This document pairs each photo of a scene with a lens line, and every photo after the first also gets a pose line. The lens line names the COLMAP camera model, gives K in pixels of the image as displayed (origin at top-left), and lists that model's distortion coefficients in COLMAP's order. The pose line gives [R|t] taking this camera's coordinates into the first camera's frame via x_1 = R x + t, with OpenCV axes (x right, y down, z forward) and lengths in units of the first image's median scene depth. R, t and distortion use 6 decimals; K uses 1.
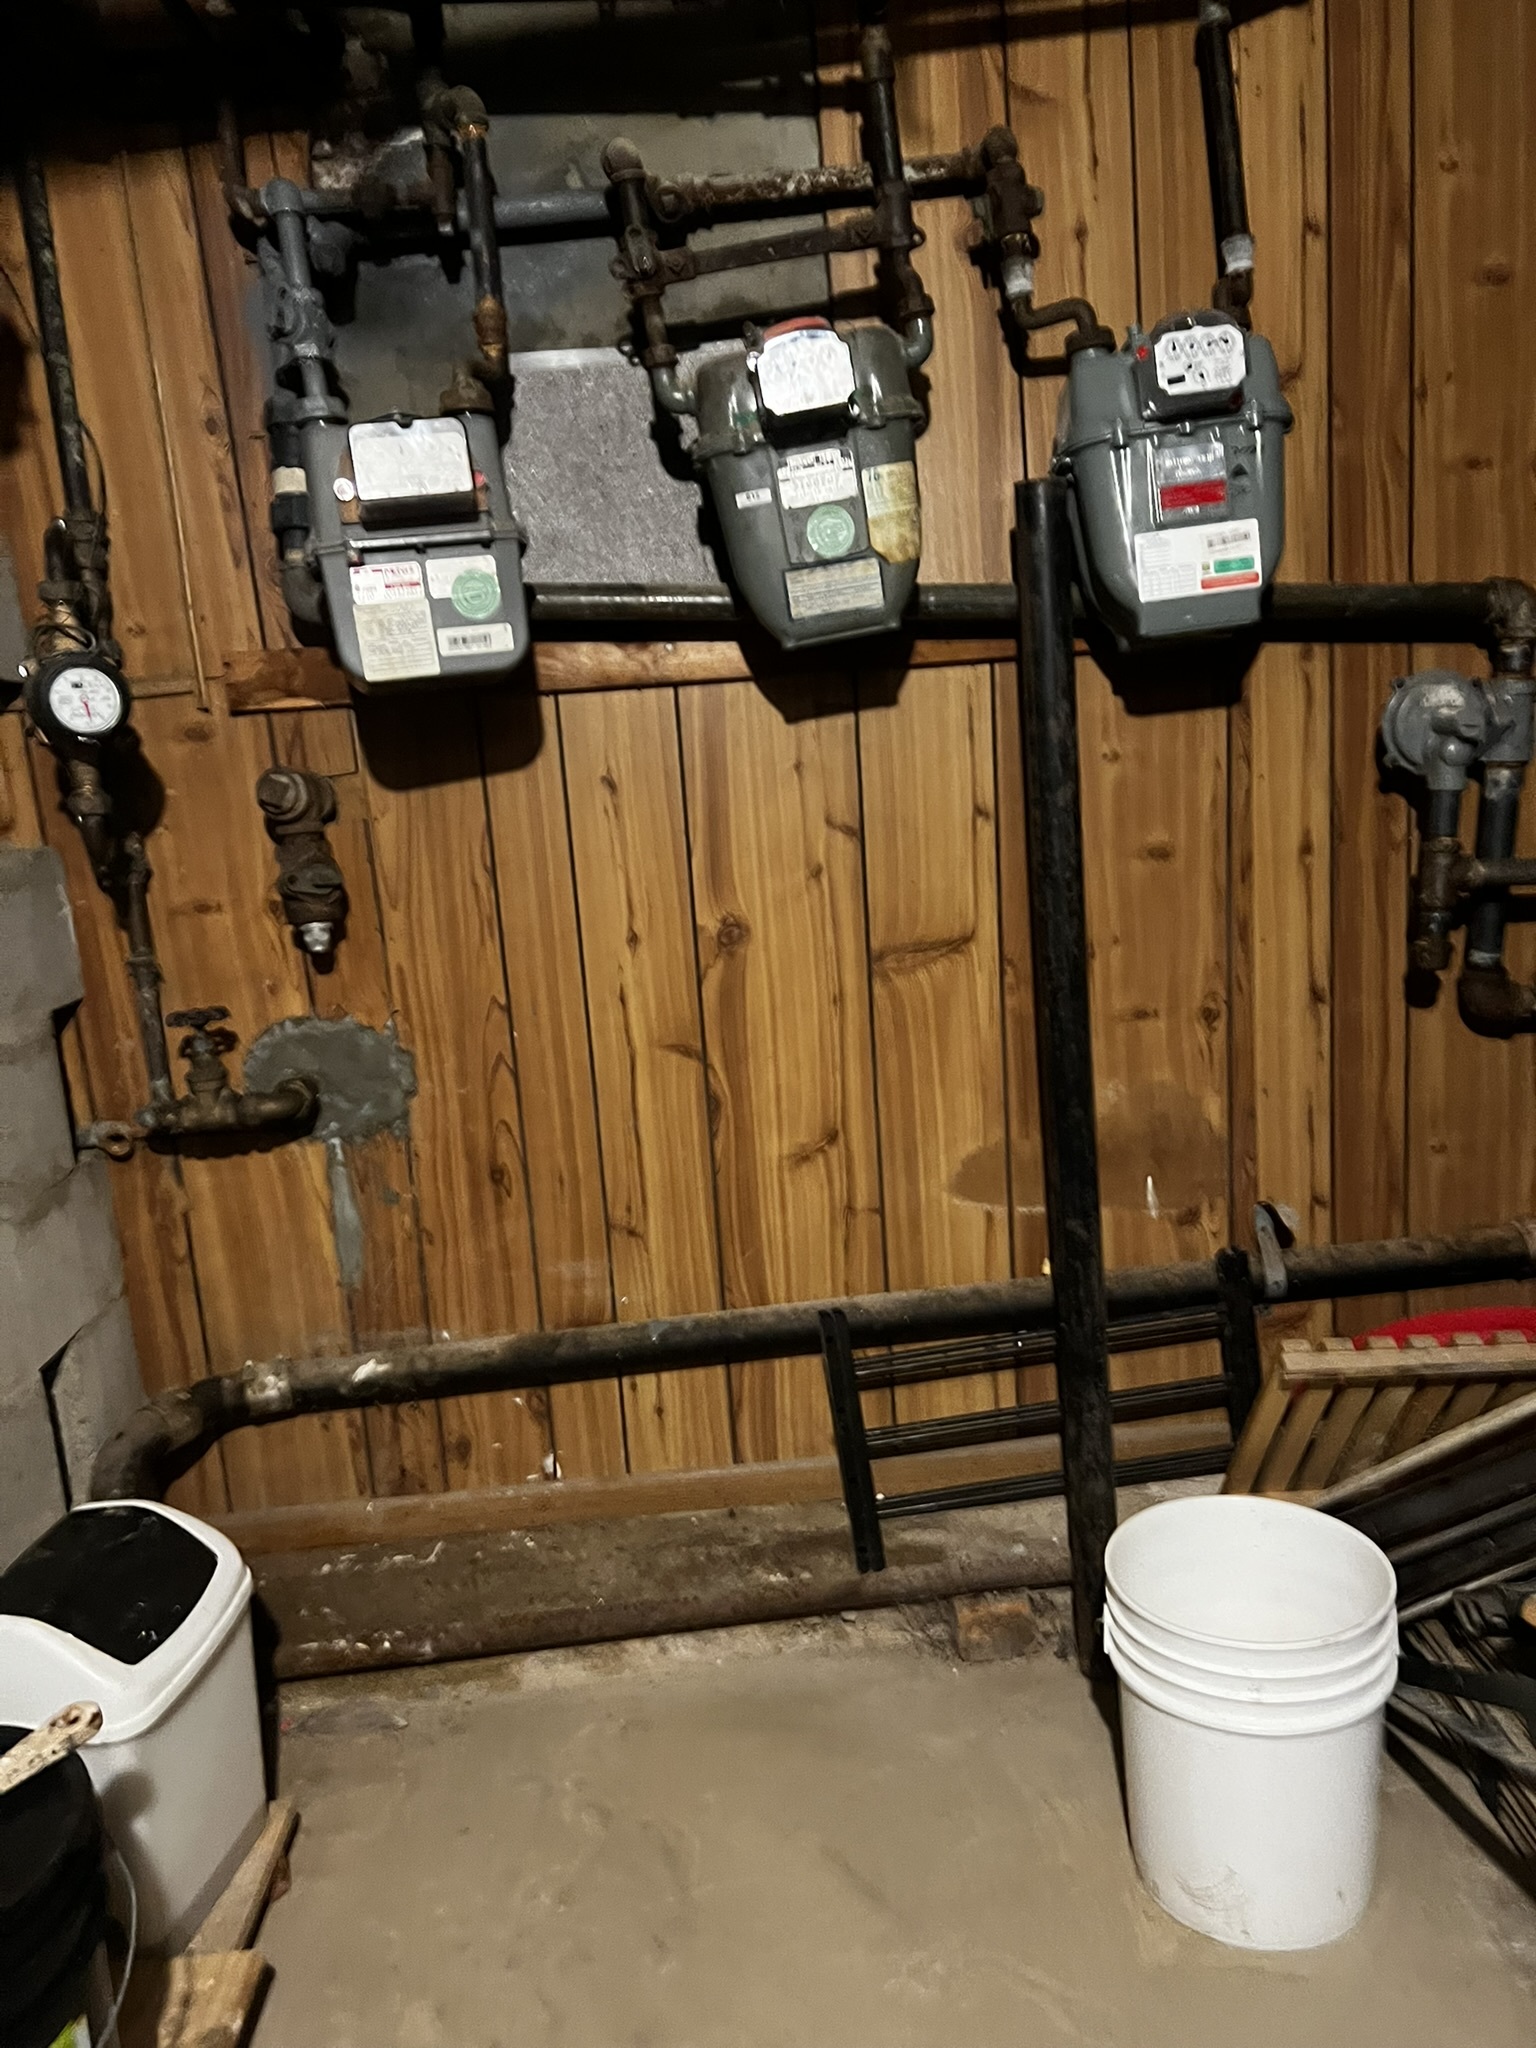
lens RADIAL K [[1514.5, 0, 768.0], [0, 1514.5, 1024.0], [0, 0, 1]] dist [0.070672, -0.101827]
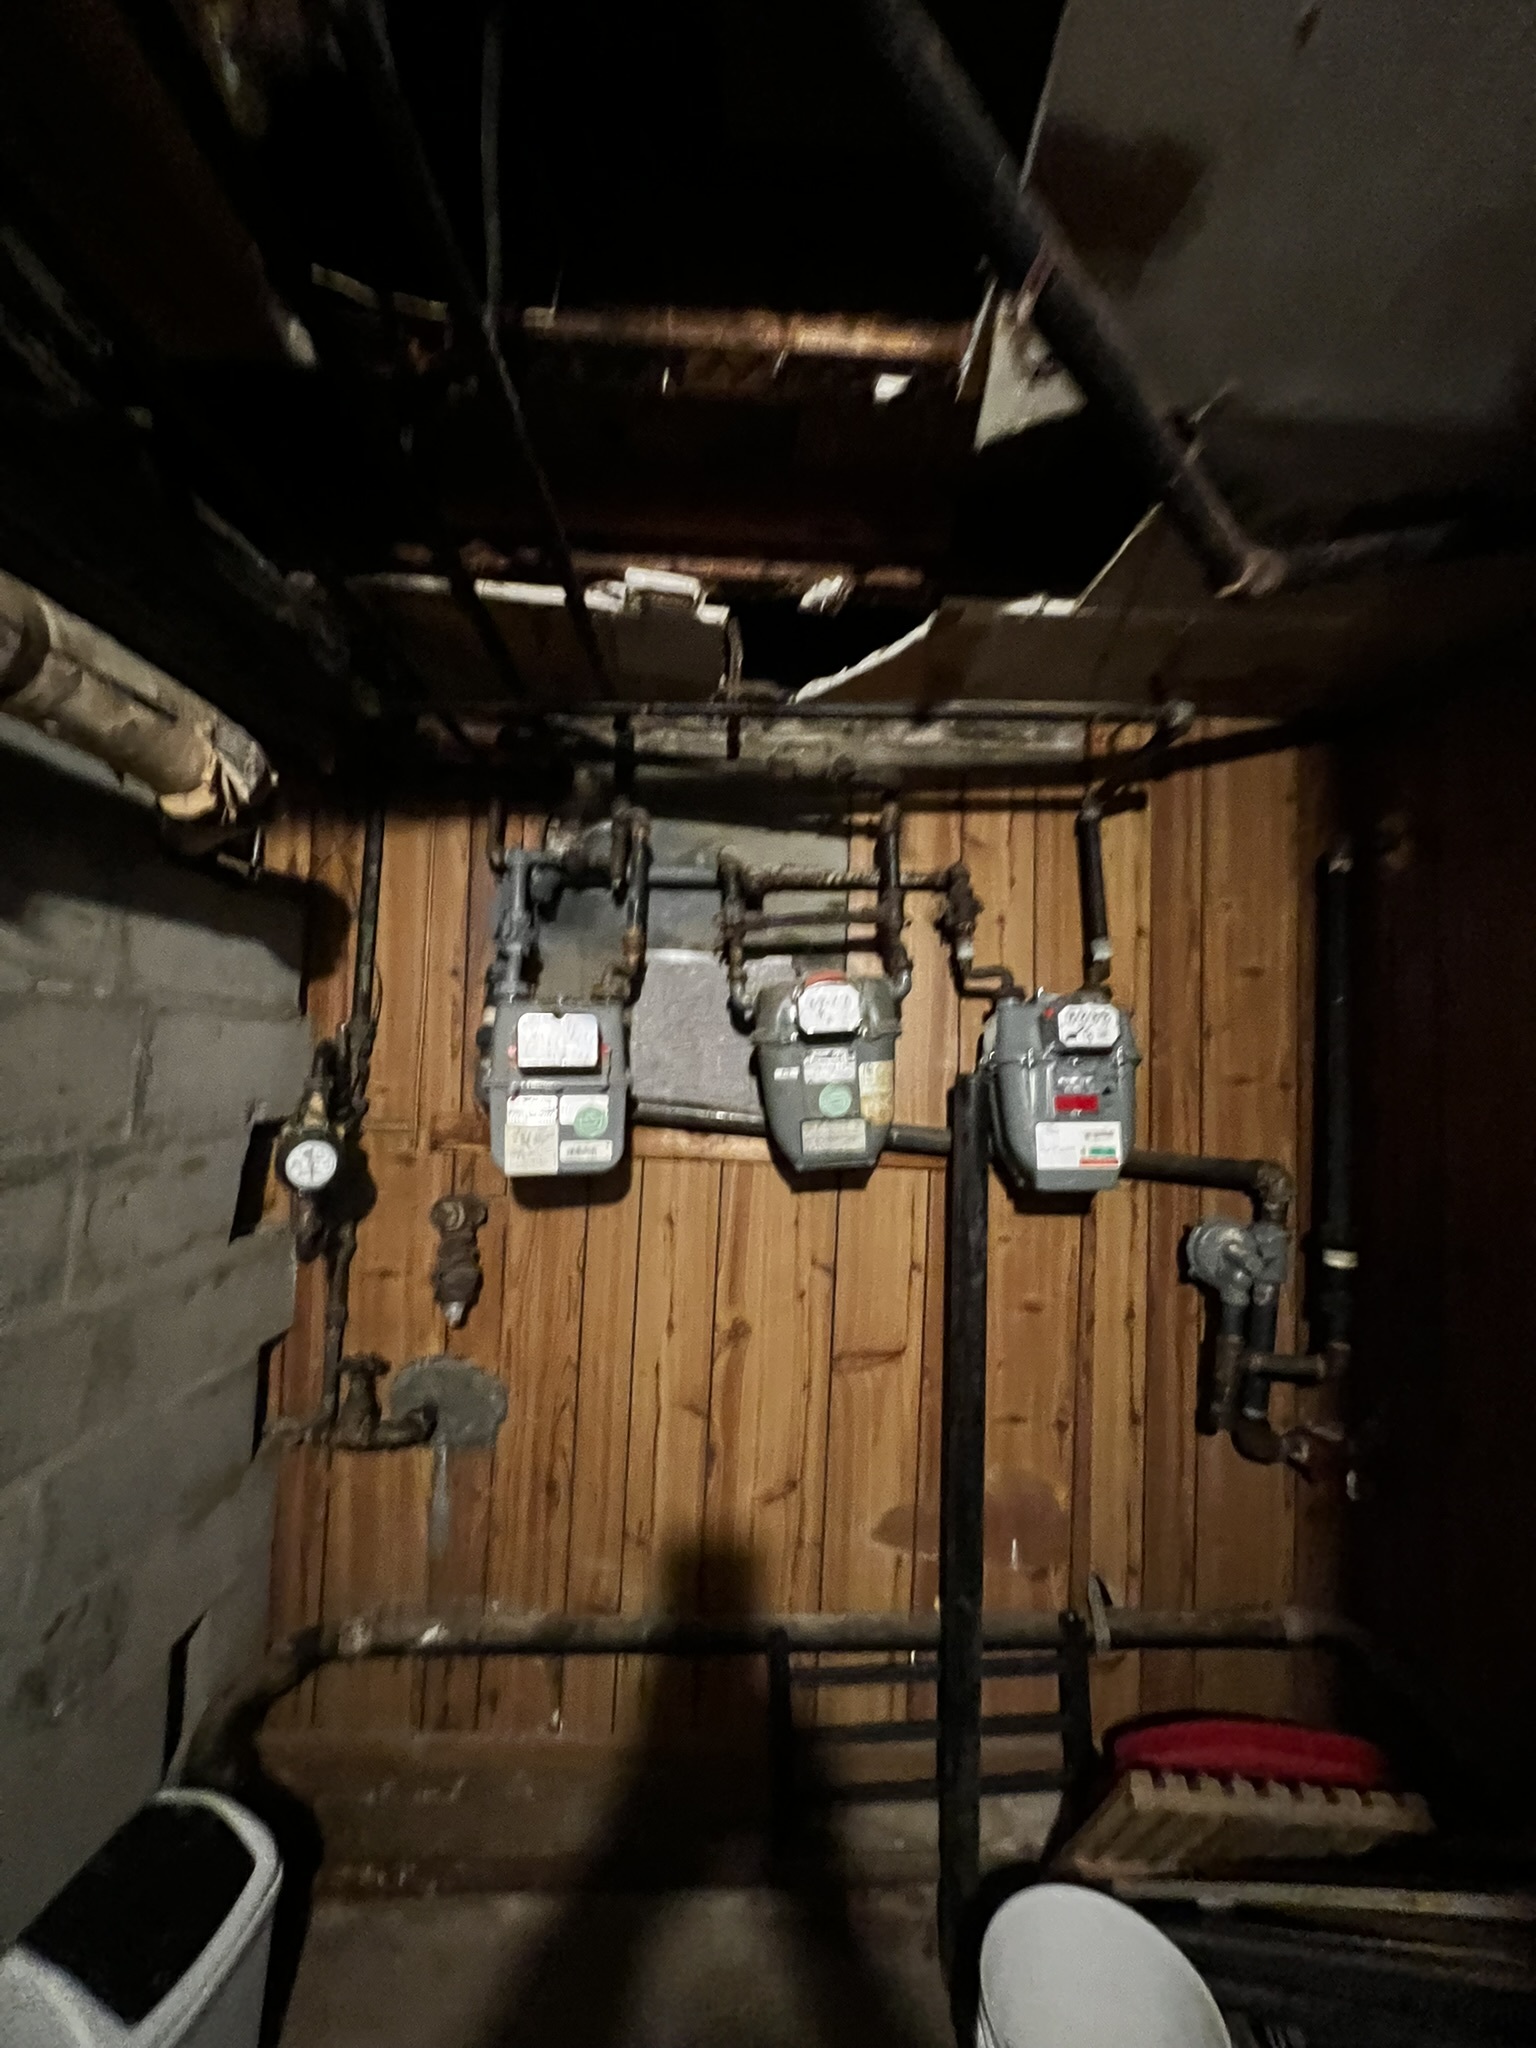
lens RADIAL K [[814.8, 0, 768.9], [0, 814.8, 1019.8], [0, 0, 1]] dist [-0.003217, 0.000103]
pose [[0.993292, 0.113929, -0.019756, -0.014049], [-0.115306, 0.963169, -0.242921, -0.165362], [-0.008648, 0.243569, 0.969845, 0.173326]]
